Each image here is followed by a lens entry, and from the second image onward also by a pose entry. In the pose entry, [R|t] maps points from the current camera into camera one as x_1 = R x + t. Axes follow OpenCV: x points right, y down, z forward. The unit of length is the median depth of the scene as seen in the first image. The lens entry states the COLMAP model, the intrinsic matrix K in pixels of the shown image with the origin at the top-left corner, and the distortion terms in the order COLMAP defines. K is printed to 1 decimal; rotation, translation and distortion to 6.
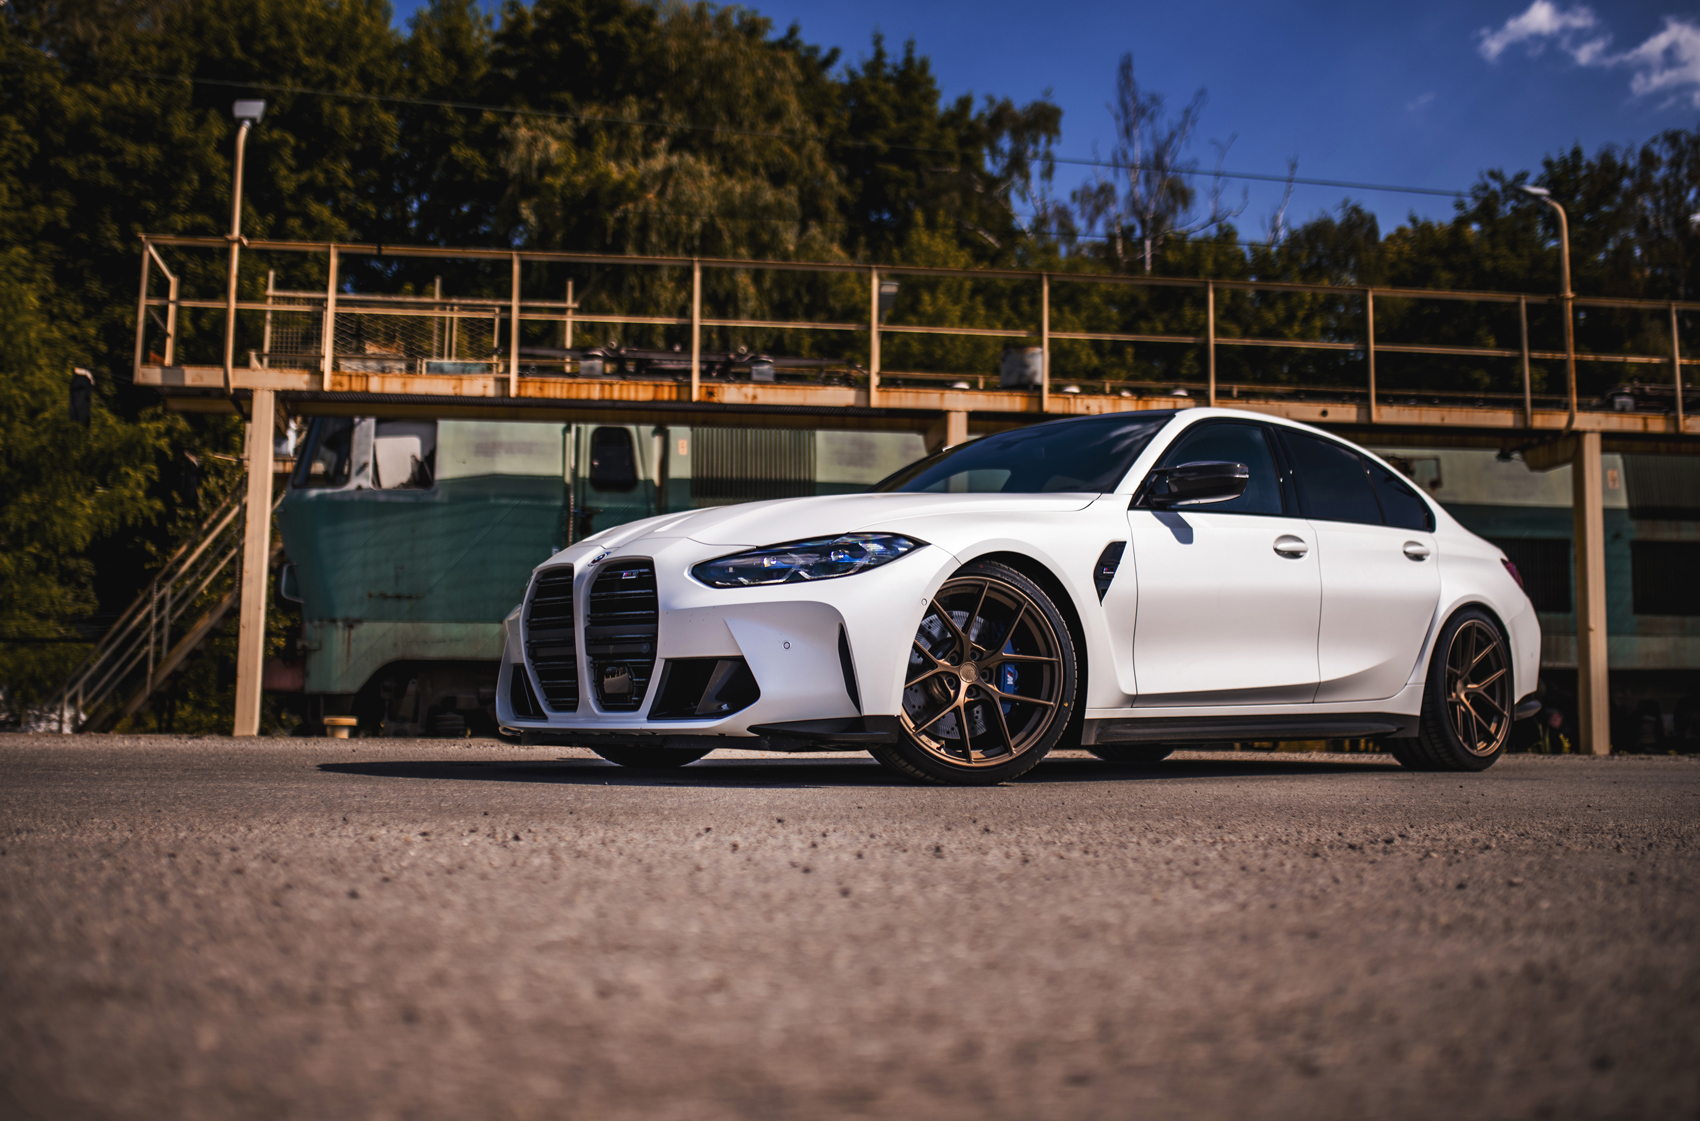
lens RADIAL K [[1664.6, 0, 858.8], [0, 1664.6, 519.8], [0, 0, 1]] dist [-0.033850, -0.005557]
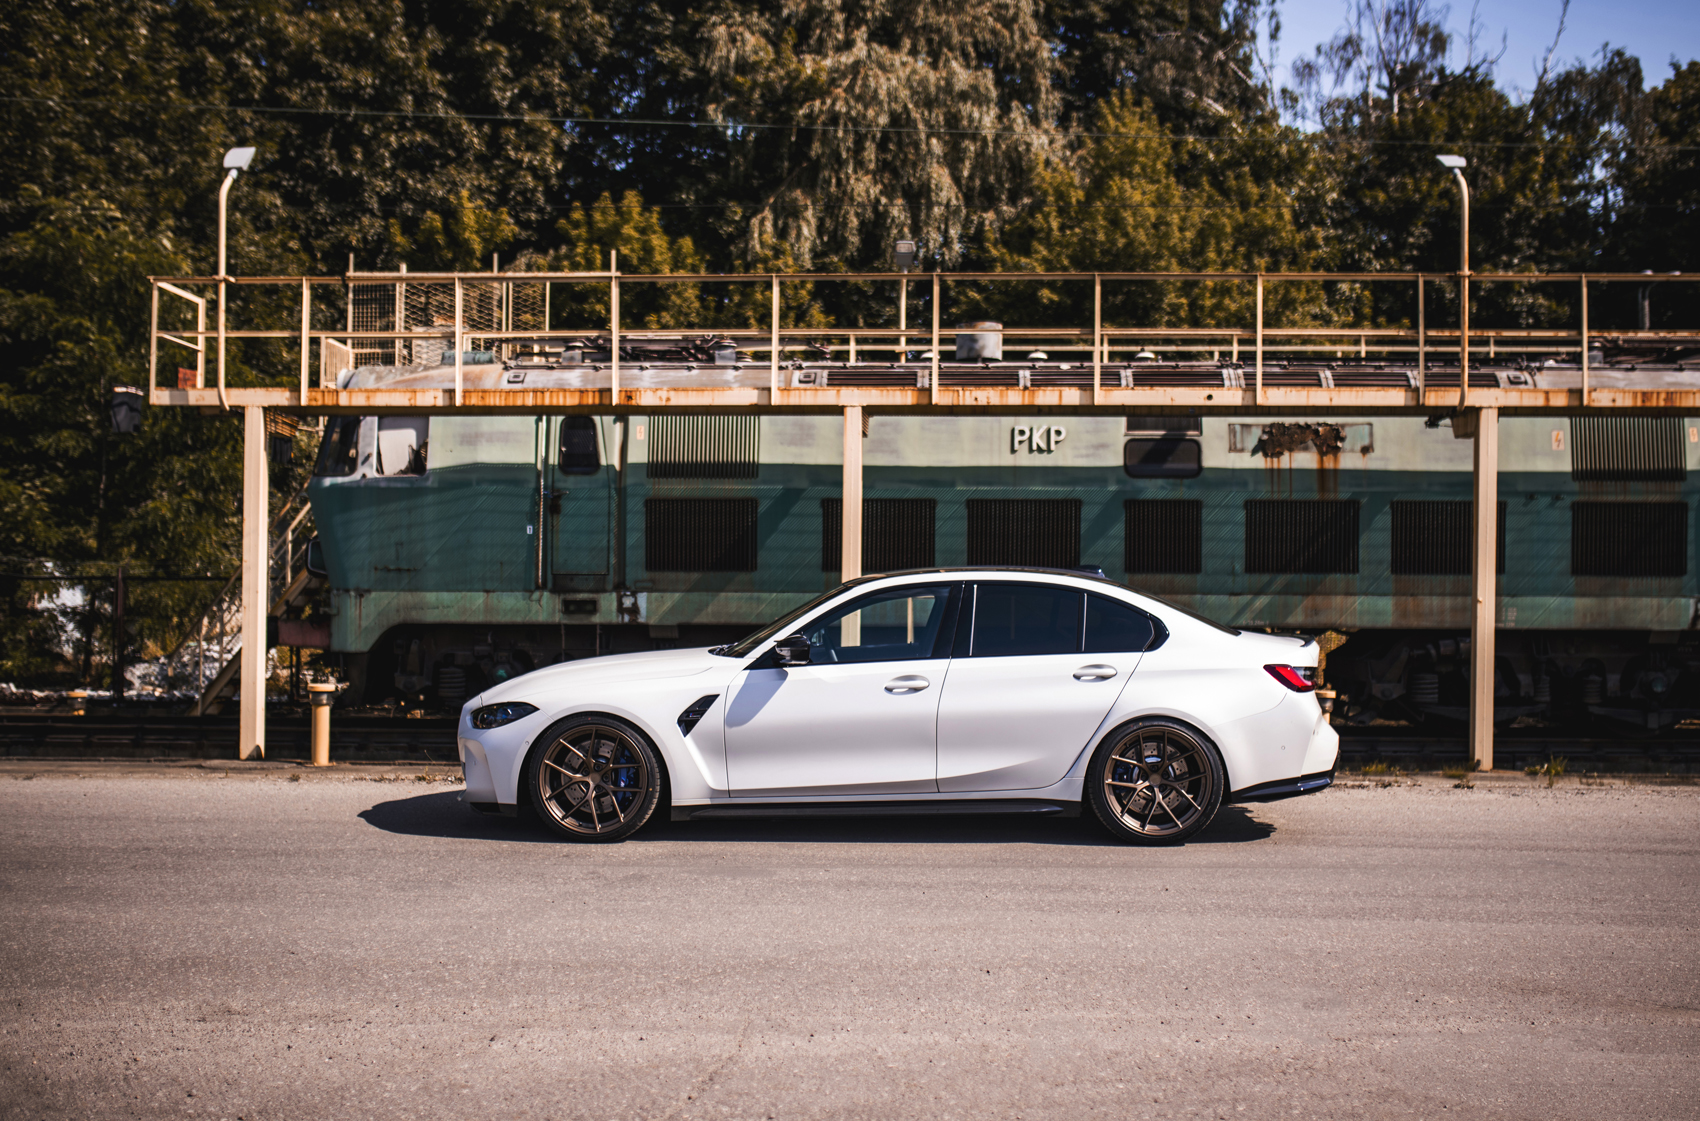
lens RADIAL K [[1699.2, 0, 887.0], [0, 1699.2, 562.0], [0, 0, 1]] dist [-0.032721, 0.005839]
pose [[0.983824, -0.000014, -0.179140, 0.265332], [0.020697, 0.993313, 0.113585, -0.084772], [0.177940, -0.115456, 0.977245, -0.096845]]
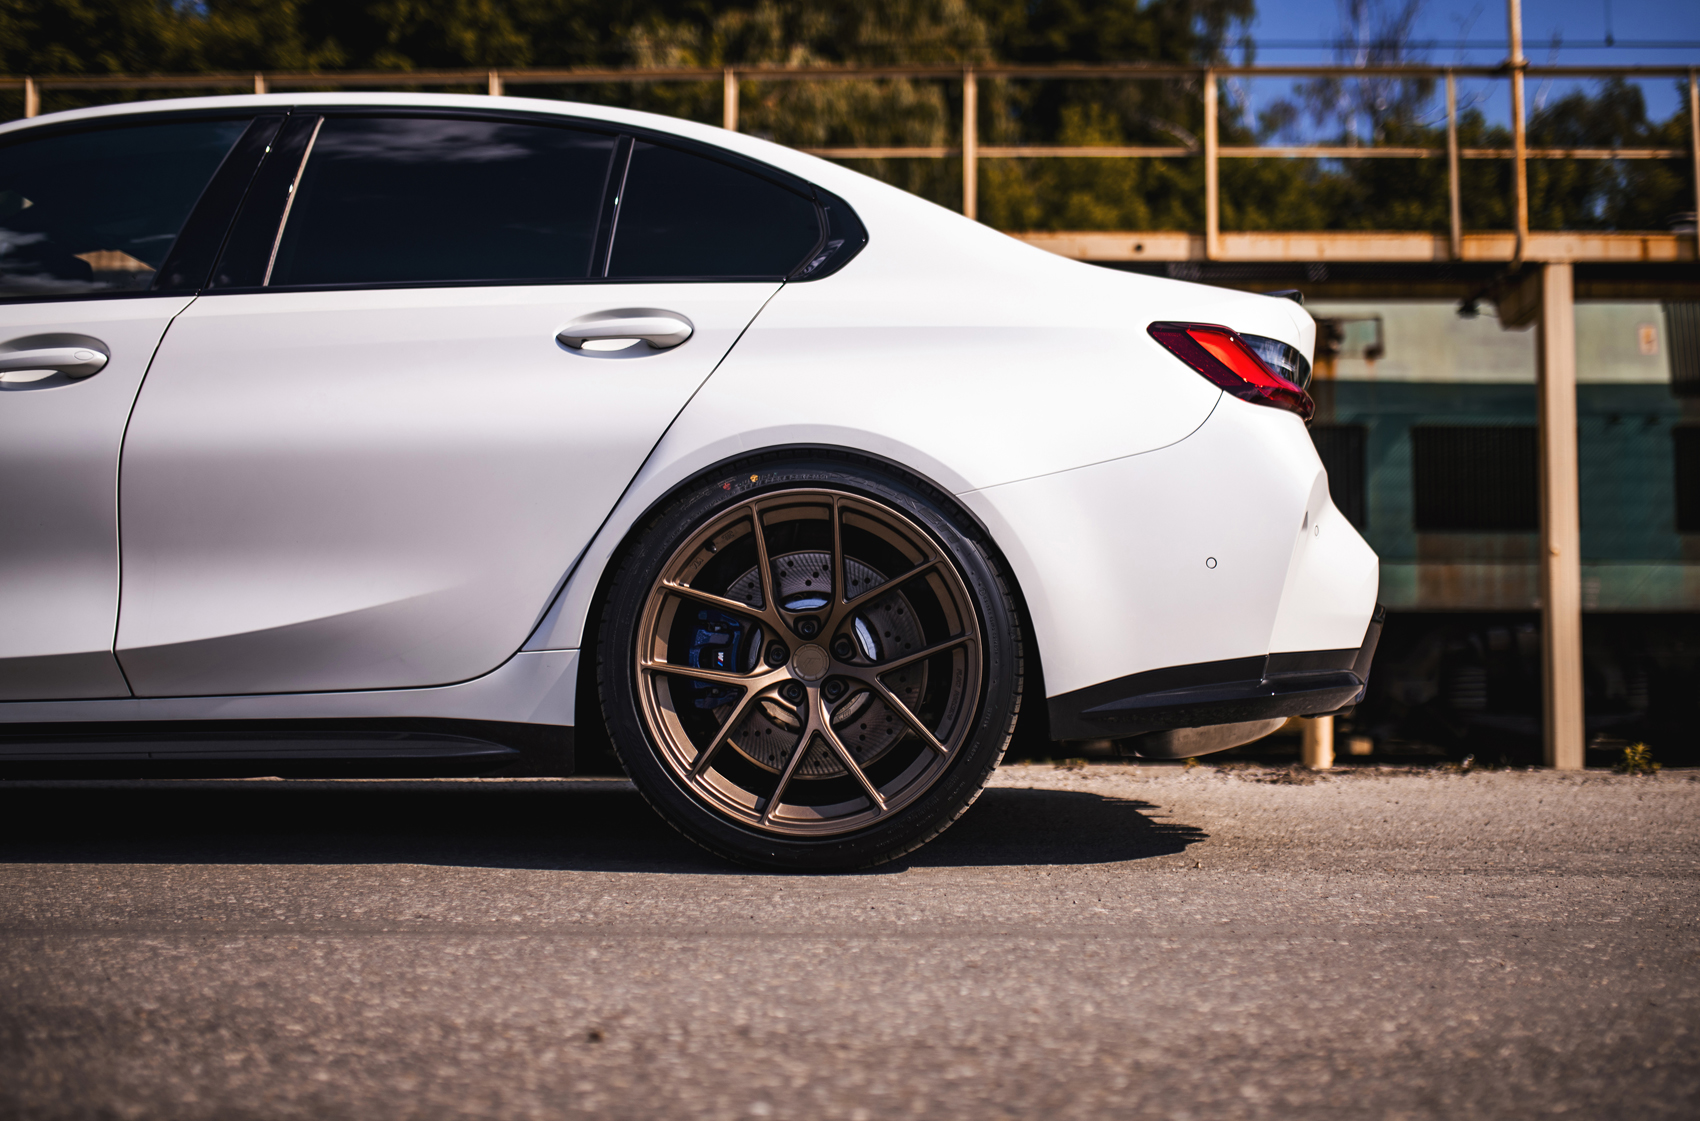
lens RADIAL K [[1698.7, 0, 905.7], [0, 1698.7, 497.4], [0, 0, 1]] dist [-0.007360, 0.002046]
pose [[0.986782, -0.016909, -0.161171, 0.289701], [0.019824, 0.999667, 0.016494, 0.026560], [0.160839, -0.019472, 0.986789, 0.266130]]
